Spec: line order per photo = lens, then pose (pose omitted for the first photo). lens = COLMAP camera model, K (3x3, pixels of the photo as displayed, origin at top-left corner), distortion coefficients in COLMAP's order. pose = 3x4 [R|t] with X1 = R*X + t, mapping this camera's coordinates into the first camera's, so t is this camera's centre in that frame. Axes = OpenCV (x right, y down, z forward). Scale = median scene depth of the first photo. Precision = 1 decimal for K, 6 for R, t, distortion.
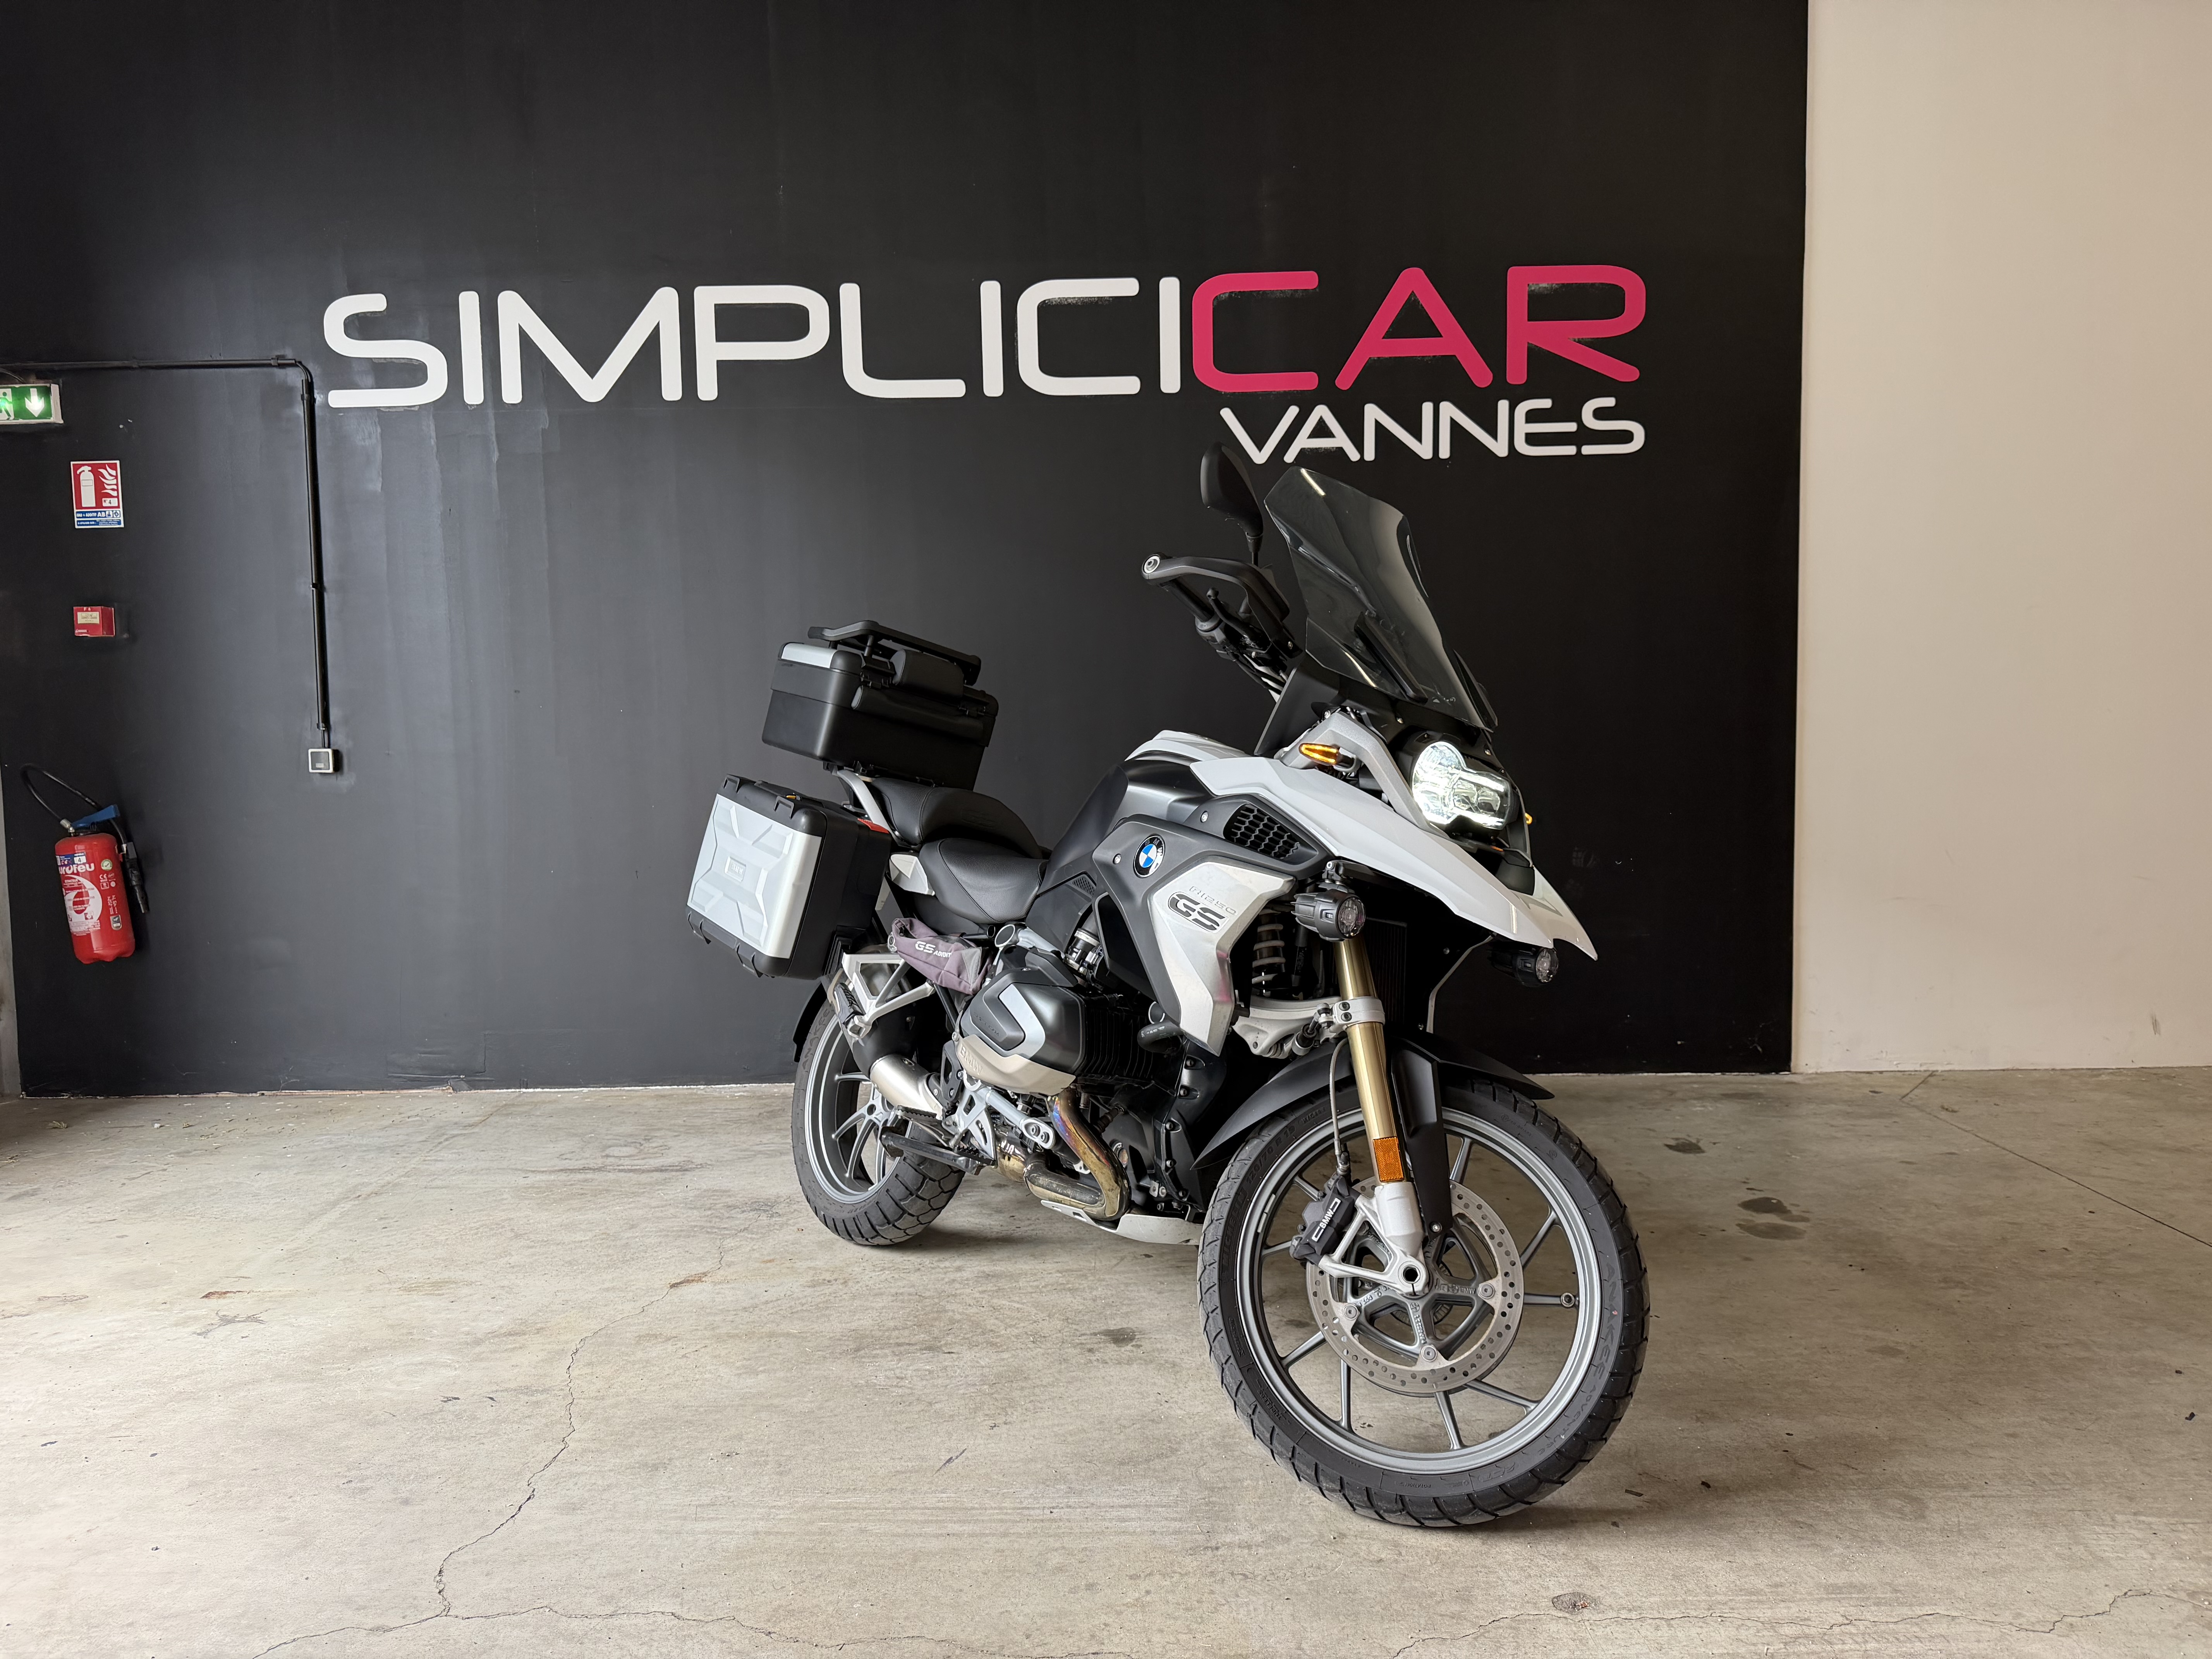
lens RADIAL K [[1565.6, 0, 1106.0], [0, 1565.6, 829.5], [0, 0, 1]] dist [0.002556, -0.011786]
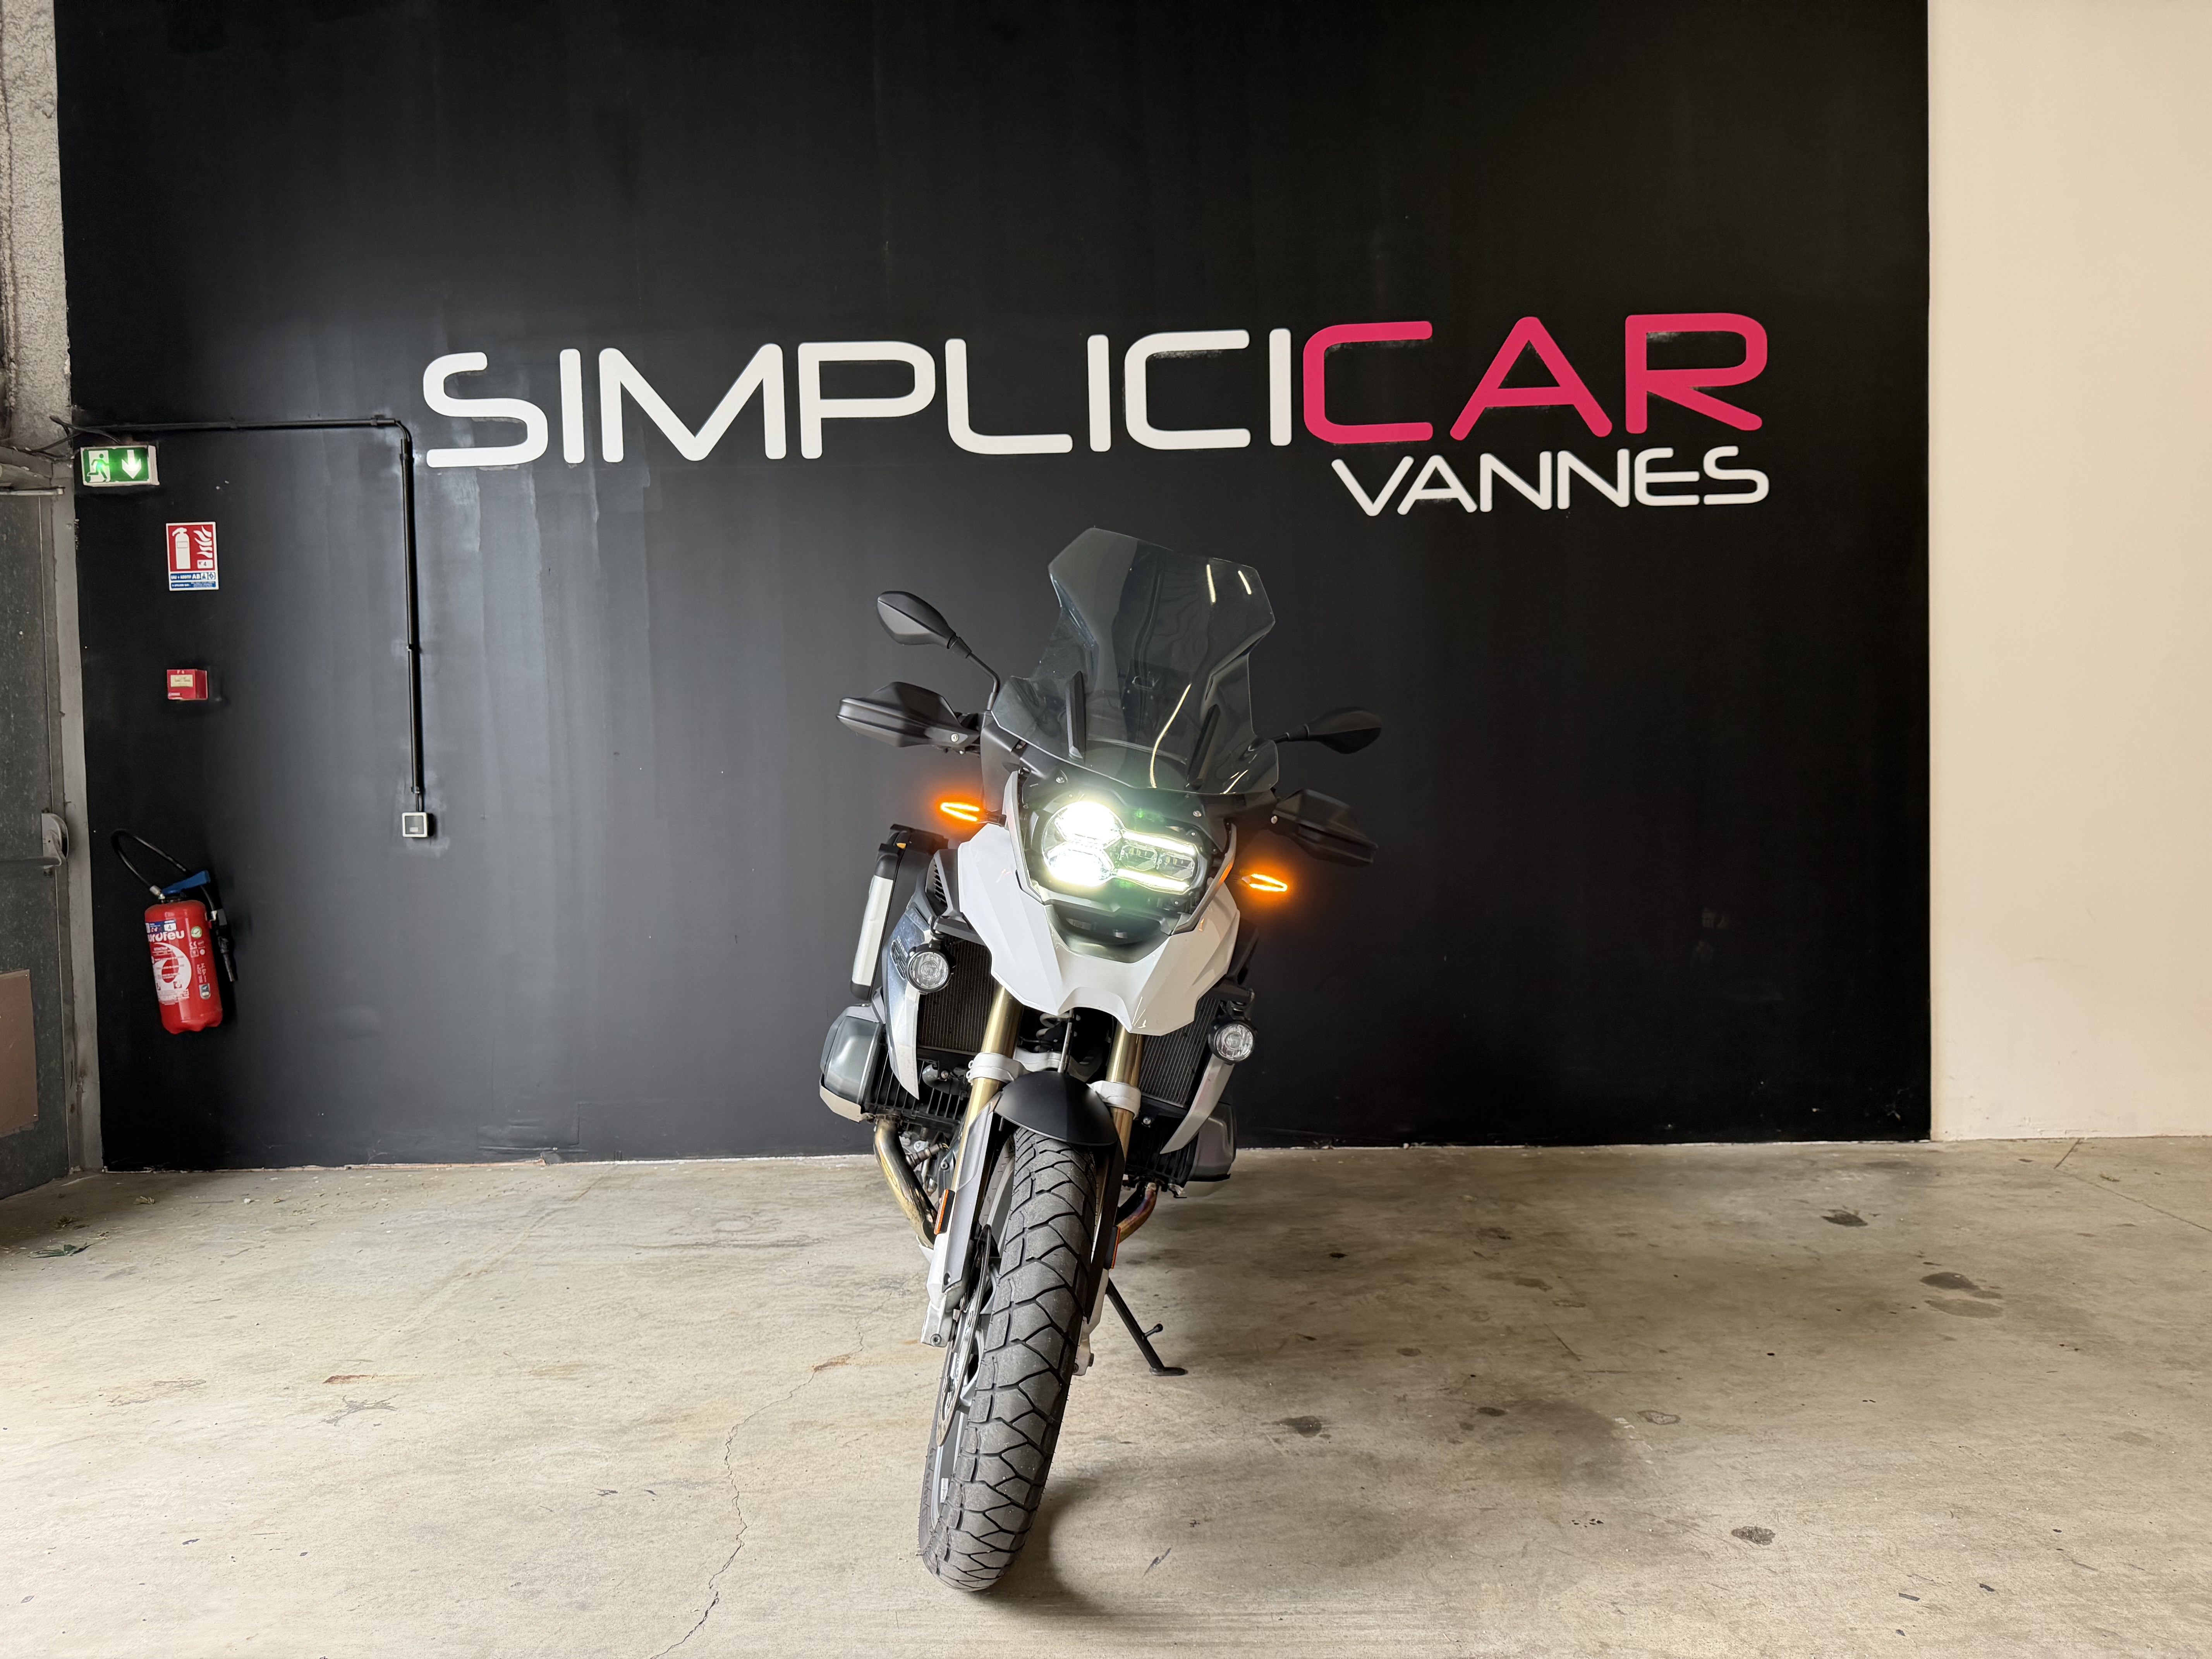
lens RADIAL K [[1566.3, 0, 1104.3], [0, 1566.3, 843.1], [0, 0, 1]] dist [0.010608, -0.022882]
pose [[0.999911, -0.005122, -0.012304, -0.059385], [0.004680, 0.999353, -0.035671, 0.004566], [0.012479, 0.035611, 0.999288, 0.025713]]
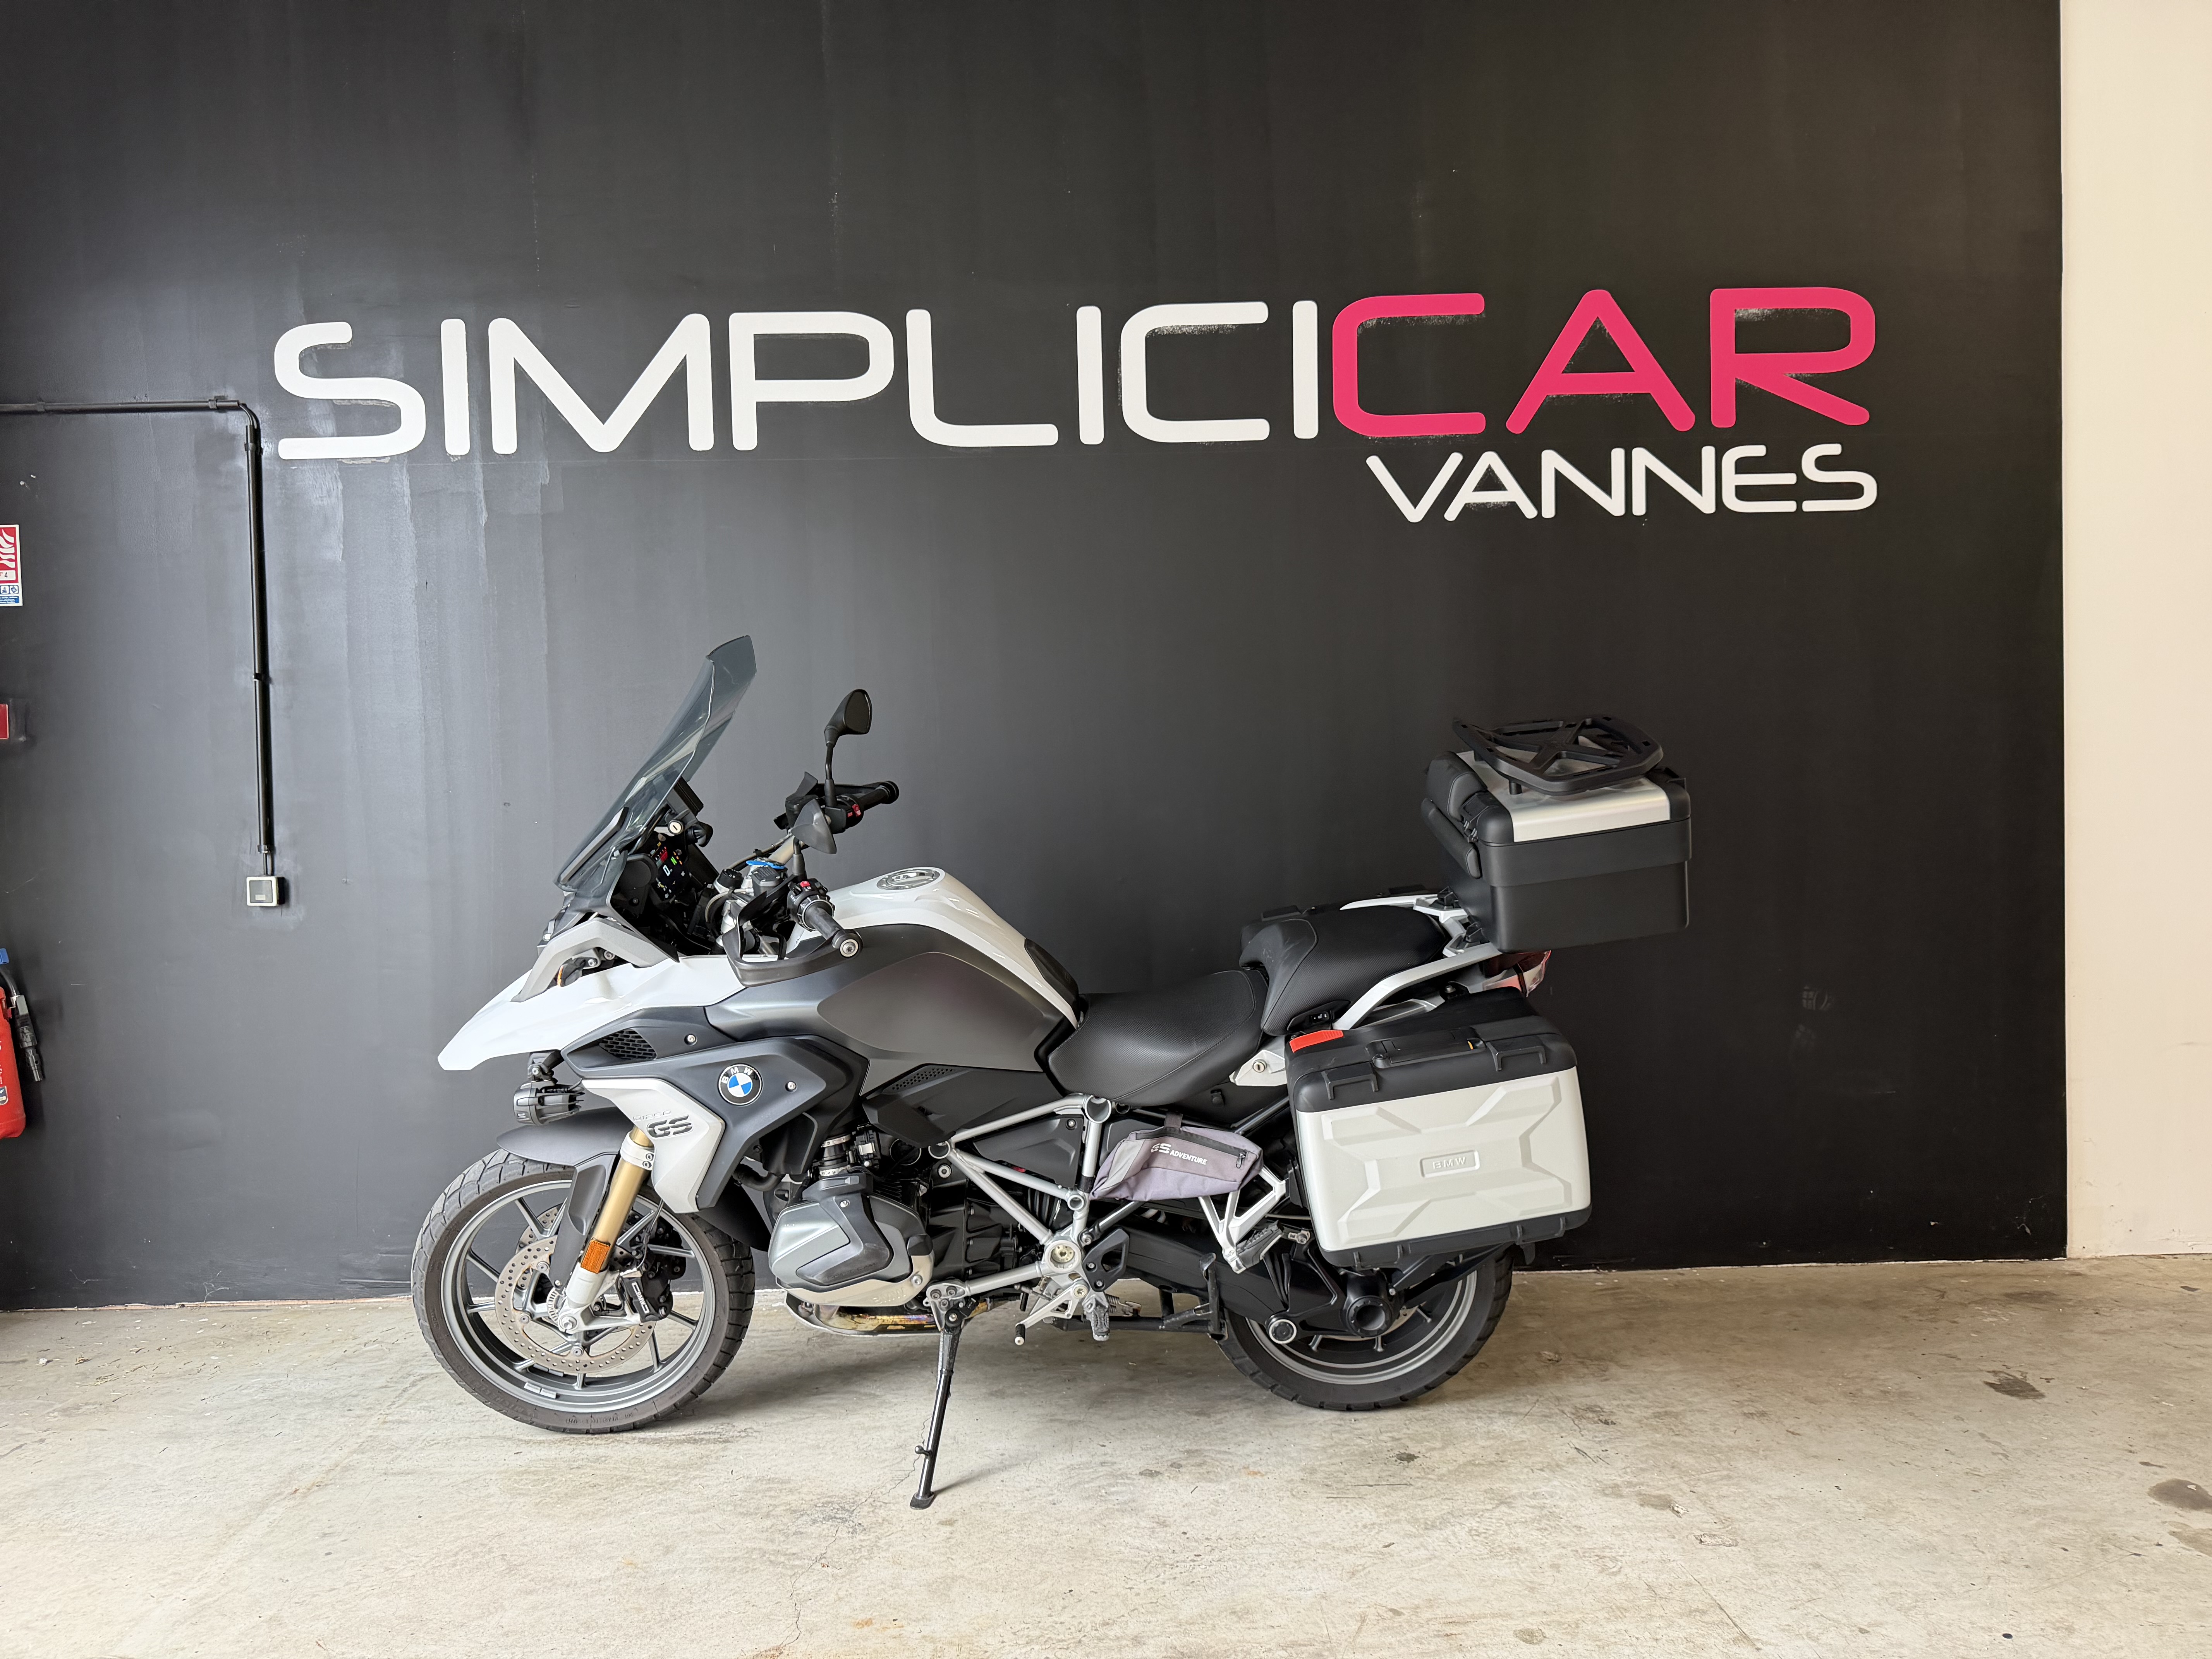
lens RADIAL K [[1565.6, 0, 1106.0], [0, 1565.6, 829.5], [0, 0, 1]] dist [0.002556, -0.011786]
pose [[0.999823, -0.006502, 0.017651, -0.081099], [0.007294, 0.998954, -0.045144, -0.036836], [-0.017339, 0.045265, 0.998825, 0.186626]]
